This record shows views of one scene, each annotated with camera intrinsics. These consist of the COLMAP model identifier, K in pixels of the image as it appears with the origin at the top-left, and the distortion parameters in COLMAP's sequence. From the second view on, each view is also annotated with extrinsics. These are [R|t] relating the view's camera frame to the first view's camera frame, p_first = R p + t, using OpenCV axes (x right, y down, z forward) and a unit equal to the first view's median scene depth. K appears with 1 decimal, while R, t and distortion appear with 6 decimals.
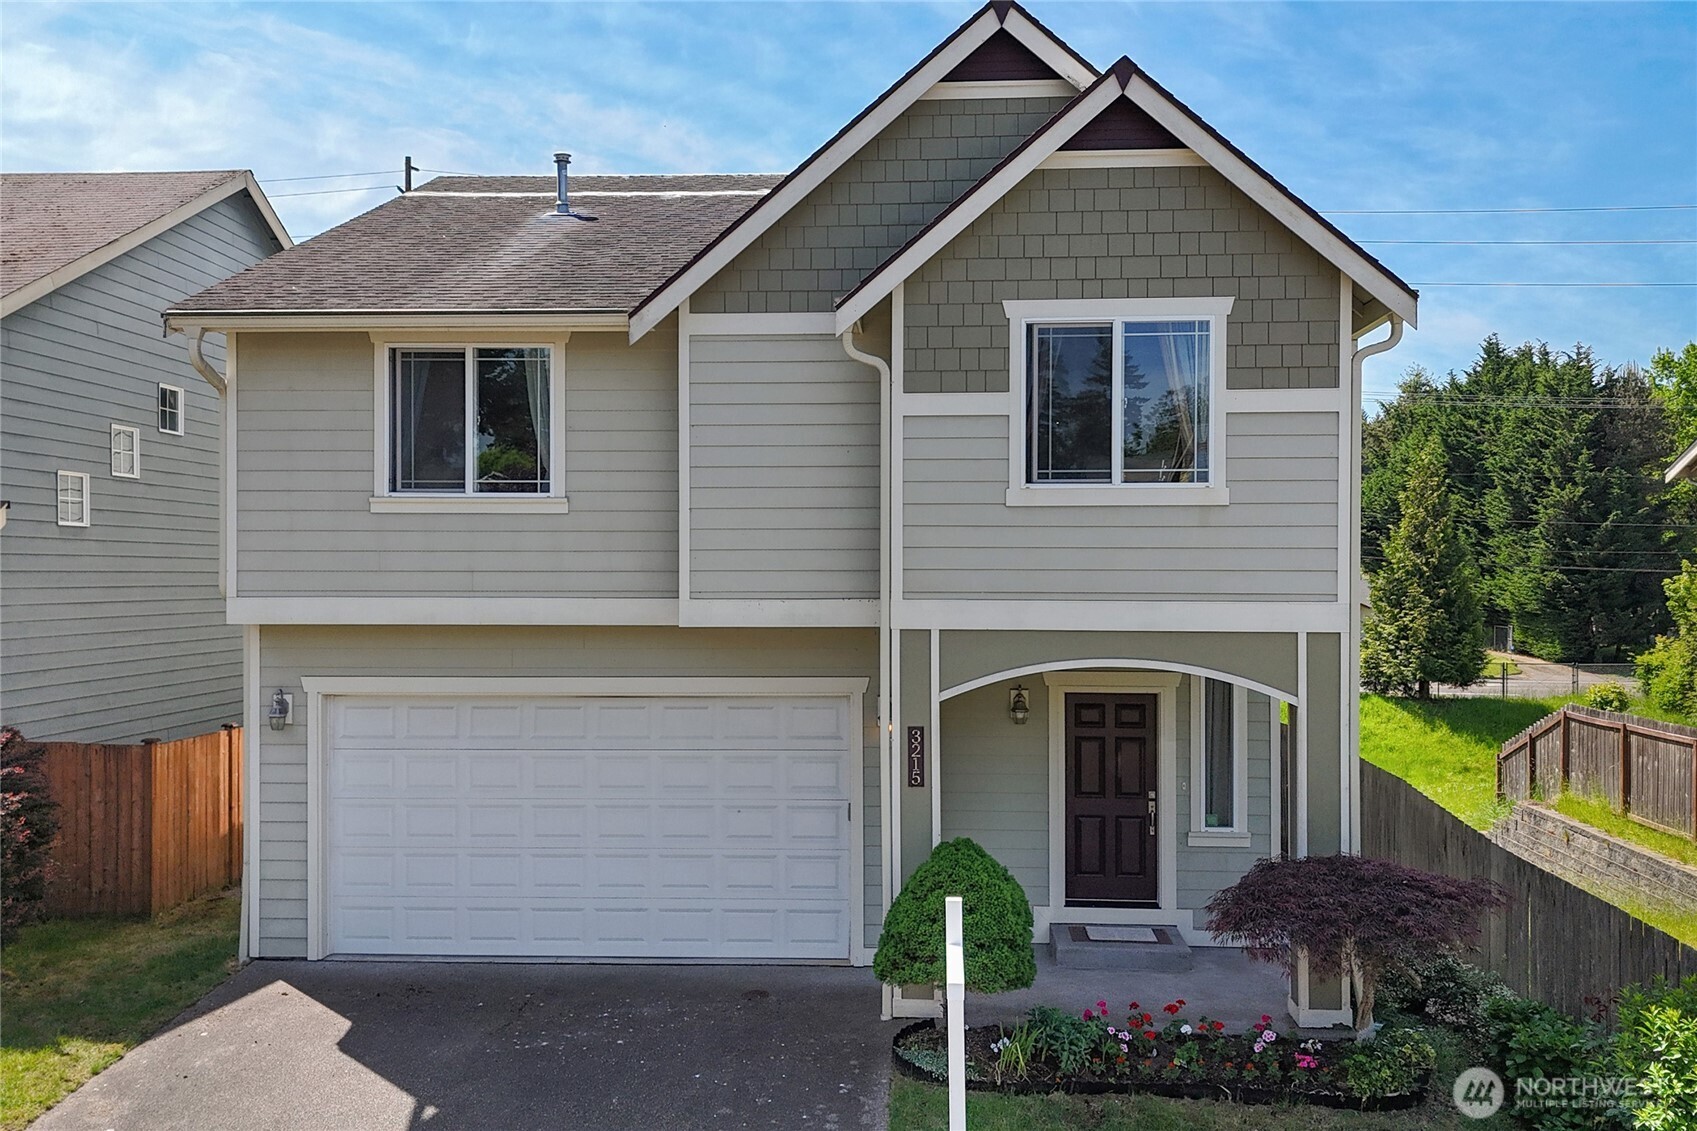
lens RADIAL K [[1540.4, 0, 846.2], [0, 1540.4, 586.4], [0, 0, 1]] dist [0.105538, -0.166555]
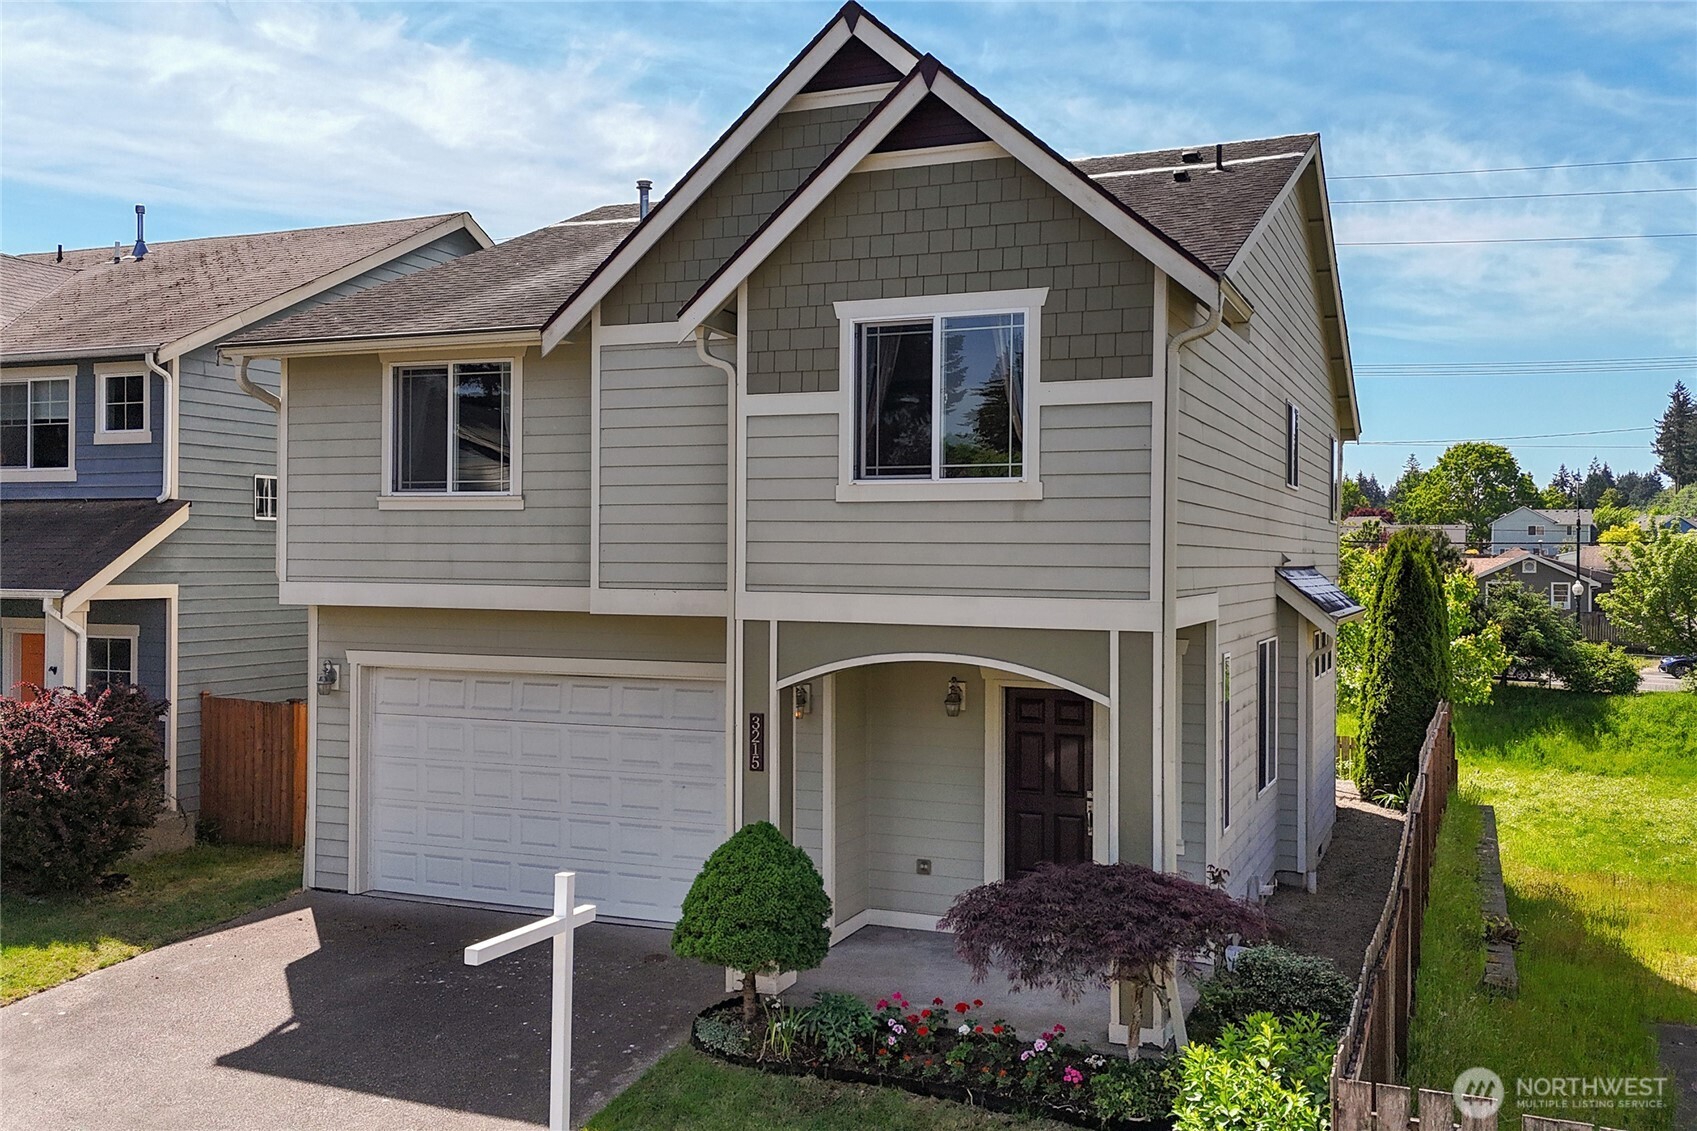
lens RADIAL K [[1497.4, 0, 848.5], [0, 1497.4, 565.5], [0, 0, 1]] dist [0.107174, -0.172780]
pose [[0.942633, 0.008316, -0.333726, 0.429767], [-0.009990, 0.999945, -0.003298, -0.006297], [0.333680, 0.006443, 0.942664, 0.061431]]
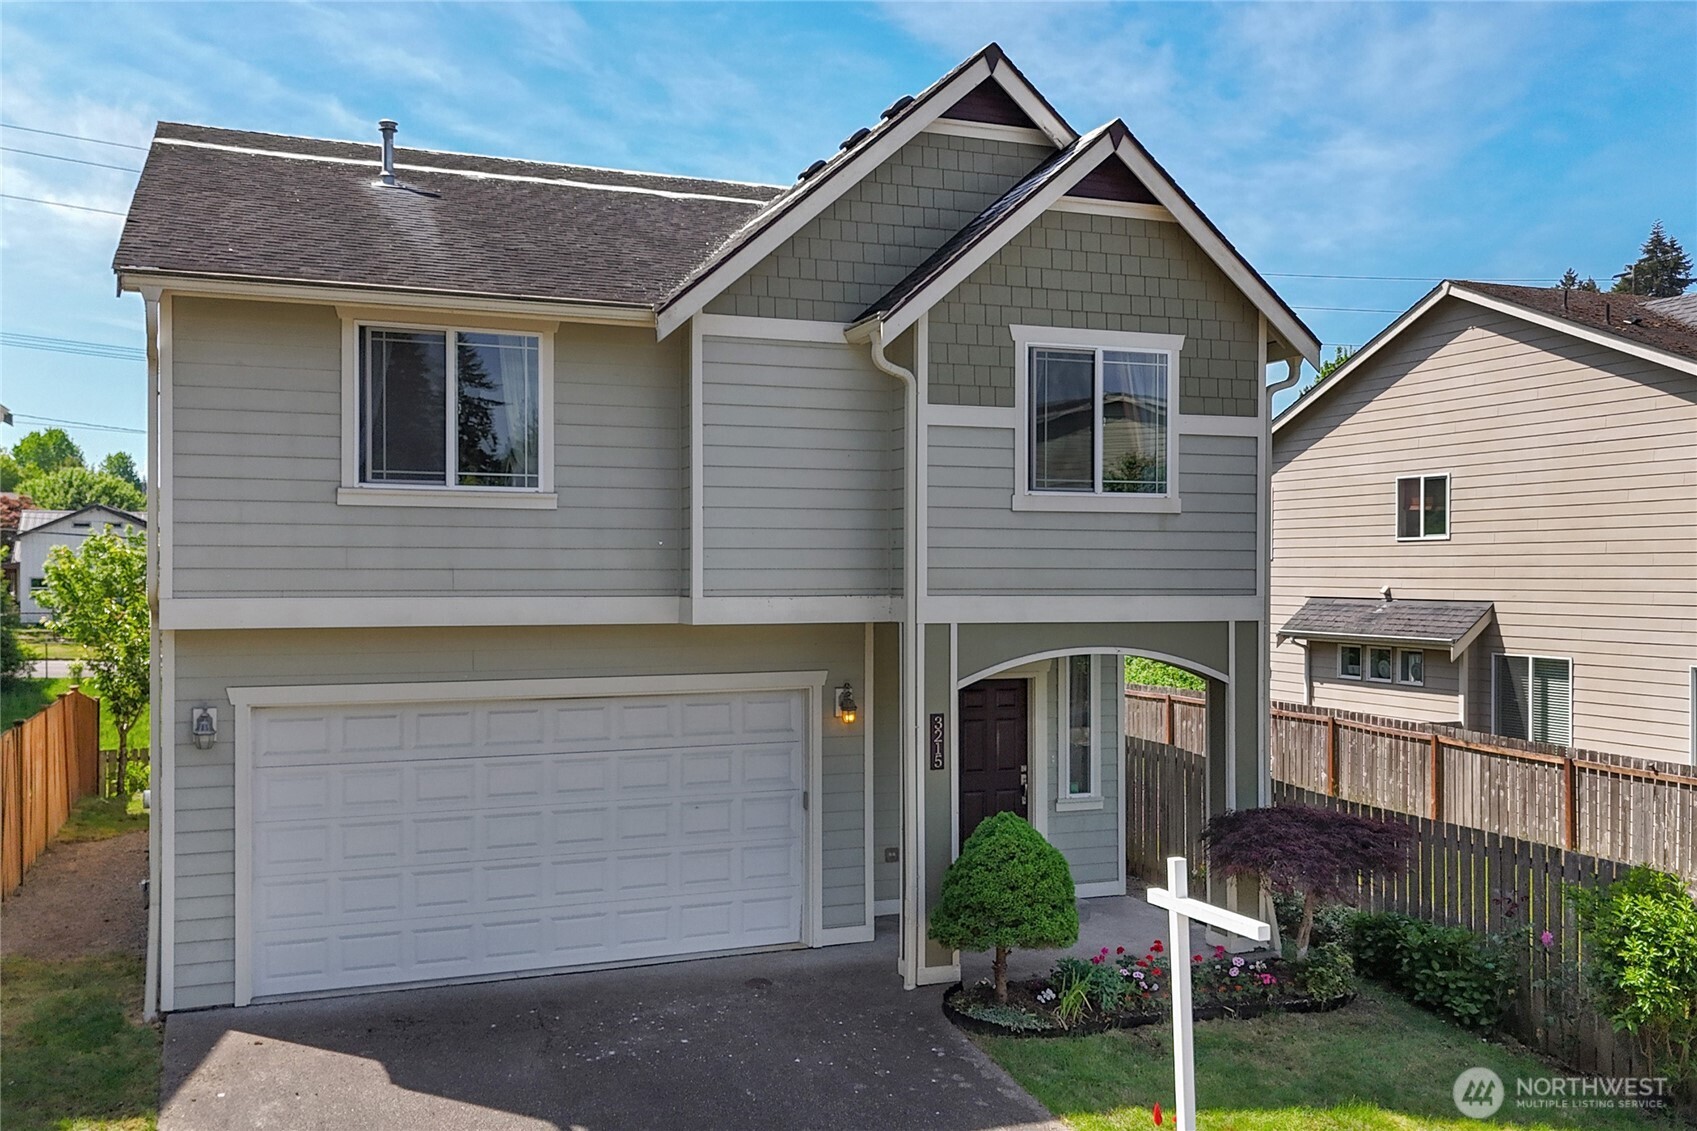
lens RADIAL K [[1529.7, 0, 848.1], [0, 1529.7, 578.6], [0, 0, 1]] dist [0.098627, -0.170998]
pose [[0.903862, -0.002102, 0.427820, -0.455414], [0.003208, 0.999993, -0.001865, -0.001622], [-0.427813, 0.003058, 0.903862, 0.058115]]
